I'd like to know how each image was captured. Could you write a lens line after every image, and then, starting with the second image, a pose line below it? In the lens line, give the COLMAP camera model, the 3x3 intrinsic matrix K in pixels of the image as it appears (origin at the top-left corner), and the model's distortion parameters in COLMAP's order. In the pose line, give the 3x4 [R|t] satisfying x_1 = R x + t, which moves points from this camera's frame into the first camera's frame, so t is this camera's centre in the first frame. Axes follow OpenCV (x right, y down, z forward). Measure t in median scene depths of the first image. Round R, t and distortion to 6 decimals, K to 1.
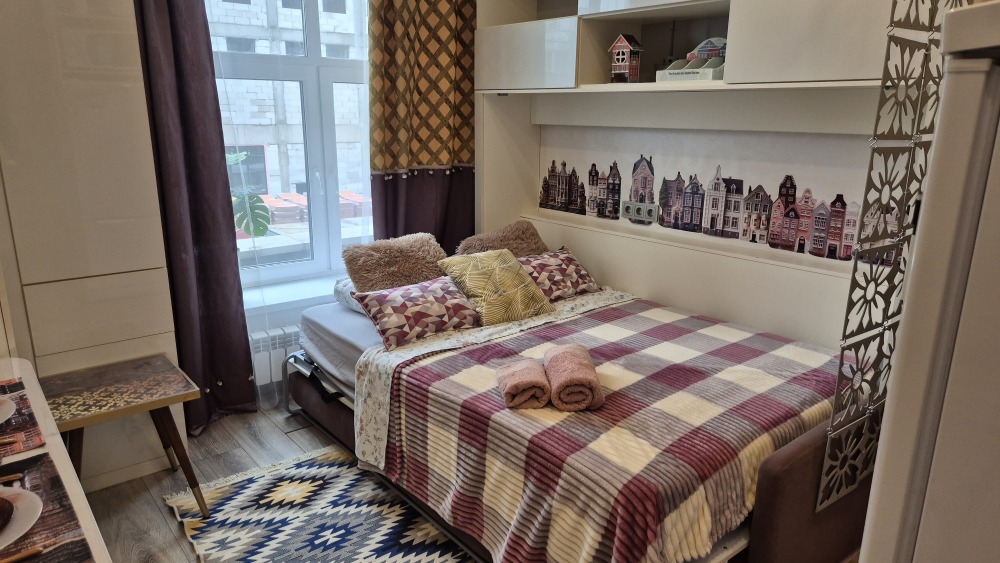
lens RADIAL K [[678.3, 0, 502.1], [0, 678.3, 290.0], [0, 0, 1]] dist [0.074229, -0.069120]
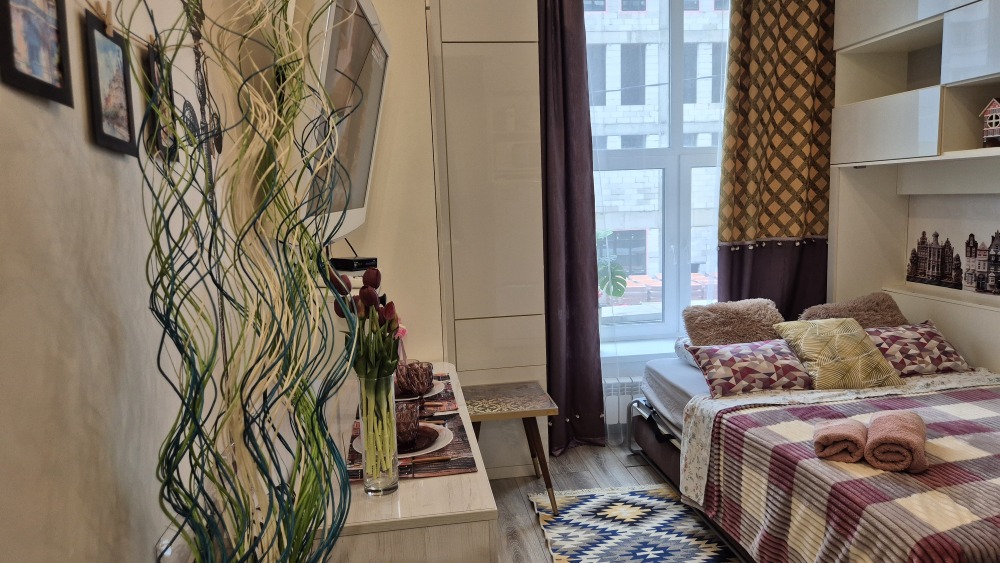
lens RADIAL K [[678.3, 0, 502.1], [0, 678.3, 290.0], [0, 0, 1]] dist [0.074229, -0.069120]
pose [[0.857925, 0.031388, -0.512815, 0.093238], [-0.092536, 0.991249, -0.094139, 0.045915], [0.505373, 0.128218, 0.853322, -0.134123]]
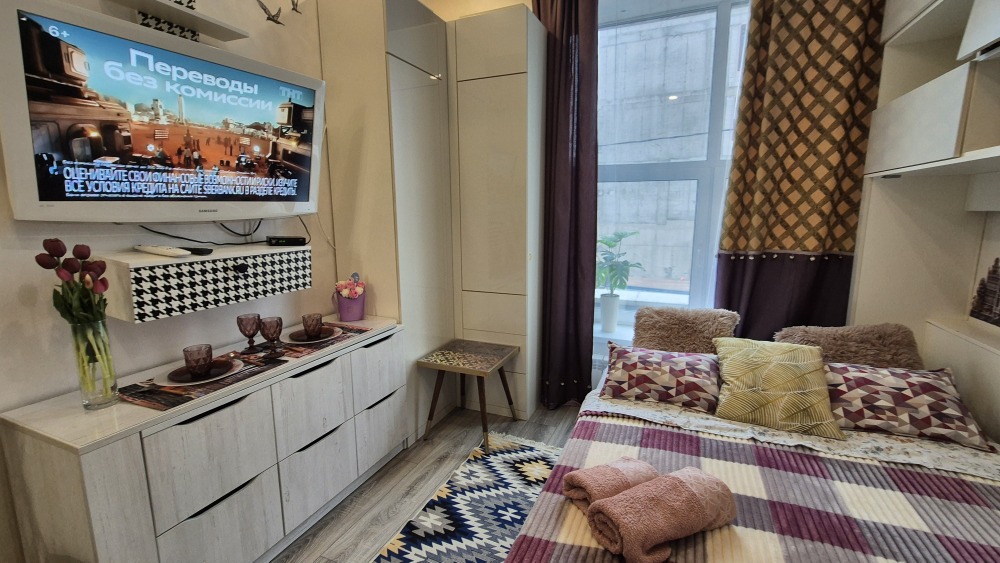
lens RADIAL K [[414.3, 0, 500.9], [0, 414.3, 278.4], [0, 0, 1]] dist [-0.001021, 0.000288]
pose [[0.464243, 0.135173, -0.875332, 0.310115], [-0.224331, 0.974006, 0.031434, -0.083542], [0.856828, 0.181771, 0.482499, 0.436157]]
